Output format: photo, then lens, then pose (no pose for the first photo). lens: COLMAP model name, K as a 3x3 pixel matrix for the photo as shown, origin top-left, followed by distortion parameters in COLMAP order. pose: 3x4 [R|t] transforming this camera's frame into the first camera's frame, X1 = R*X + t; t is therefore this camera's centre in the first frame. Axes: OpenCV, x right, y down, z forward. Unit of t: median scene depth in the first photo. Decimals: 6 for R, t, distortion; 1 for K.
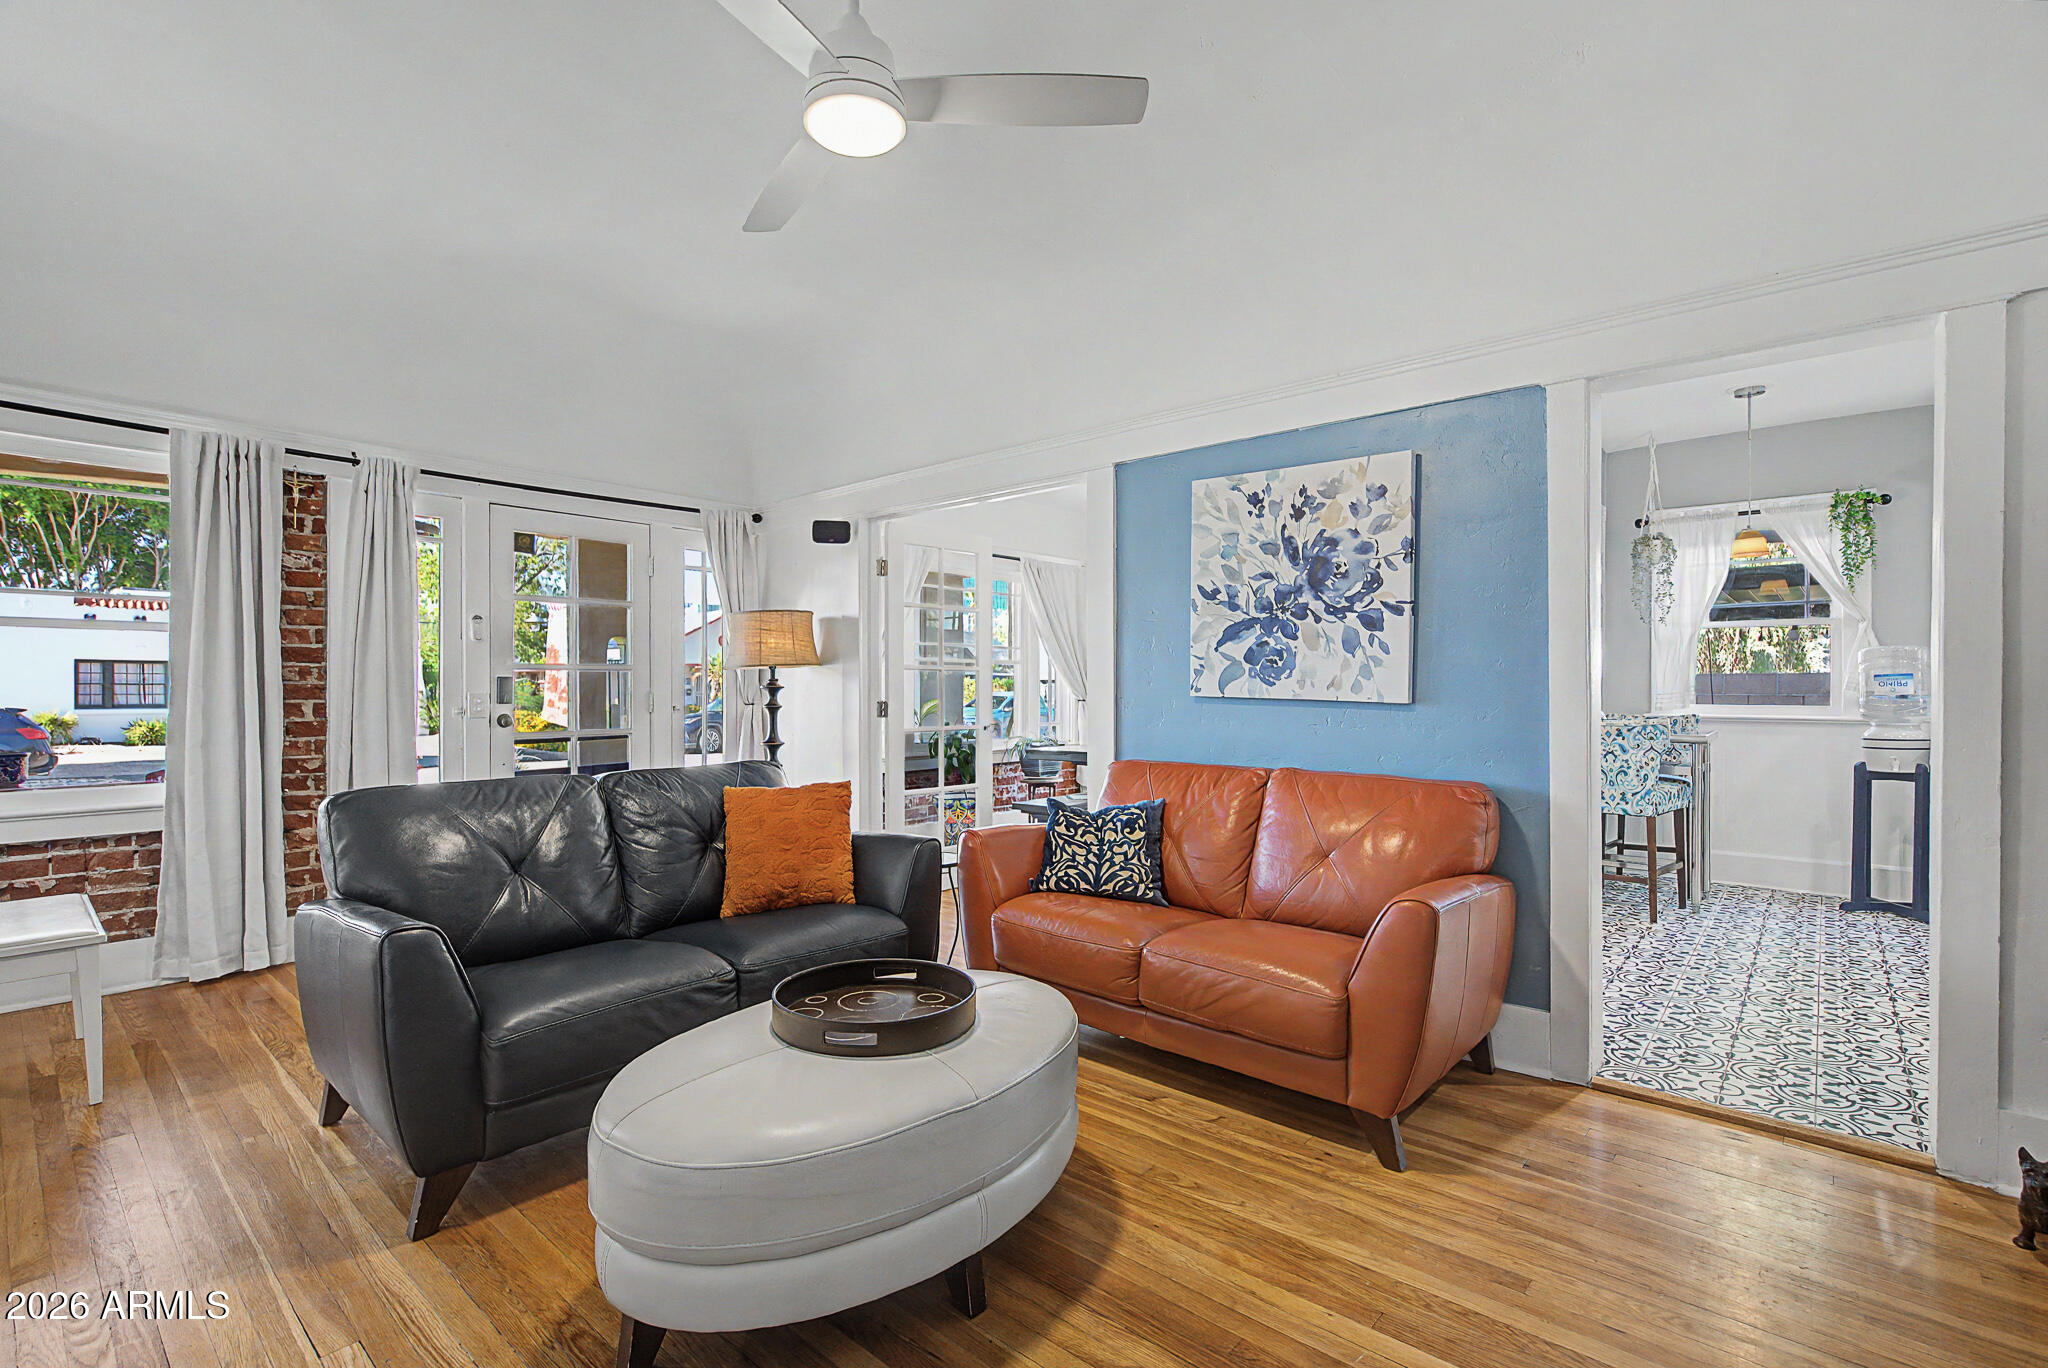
lens RADIAL K [[929.6, 0, 1036.2], [0, 929.6, 686.9], [0, 0, 1]] dist [-0.002818, 0.000586]
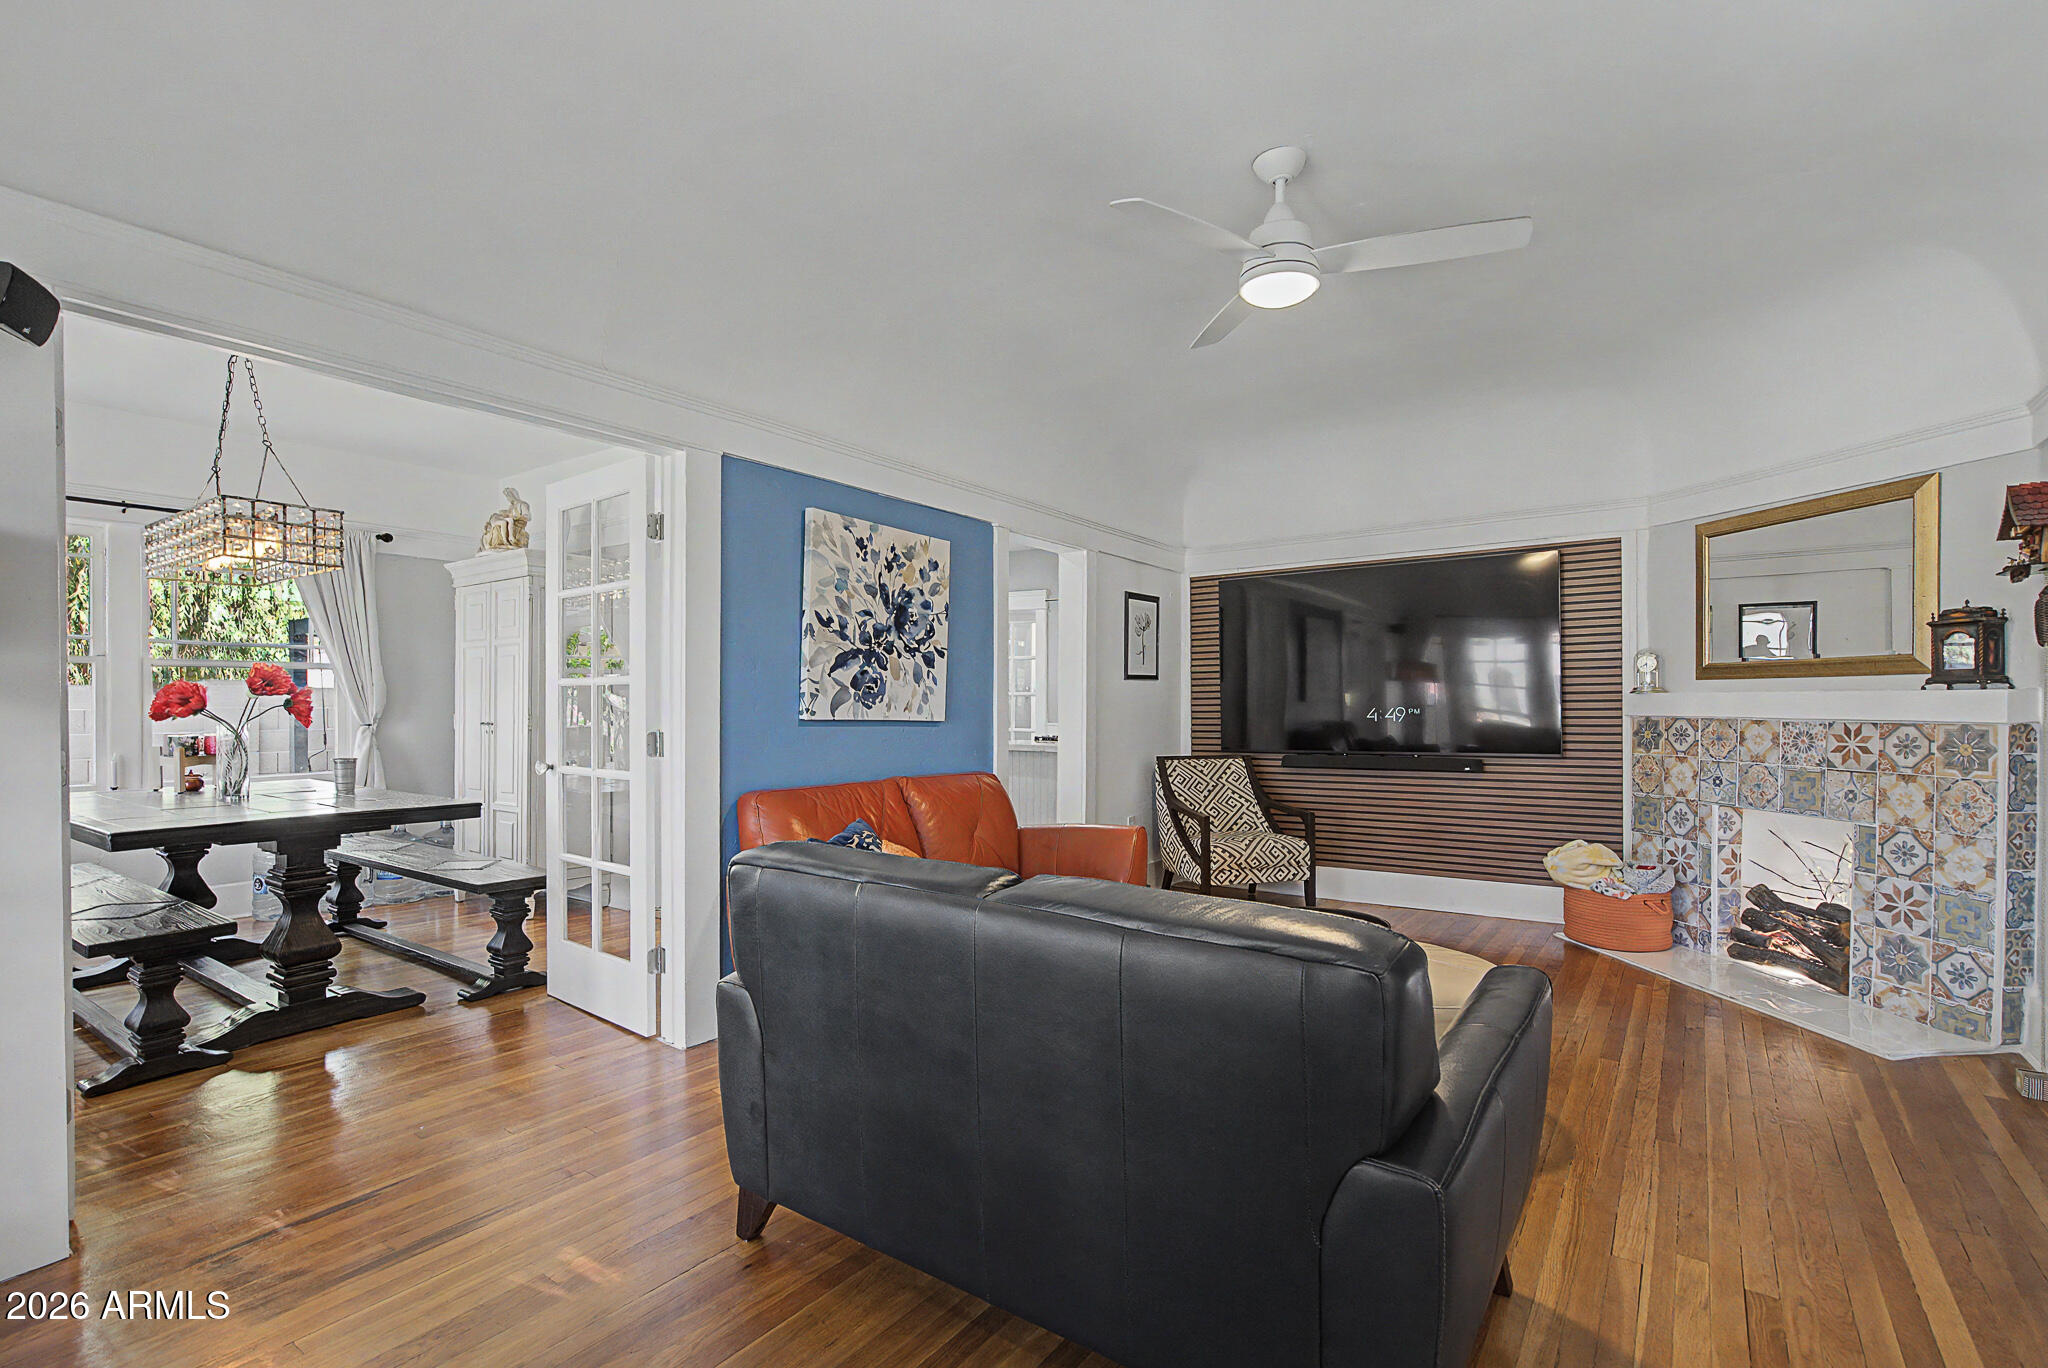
lens RADIAL K [[929.6, 0, 1023.7], [0, 929.6, 695.3], [0, 0, 1]] dist [-0.002818, 0.000586]
pose [[-0.097242, 0.004955, 0.995248, -0.910511], [-0.002931, 0.999982, -0.005265, -0.012774], [-0.995256, -0.003429, -0.097225, 0.917676]]
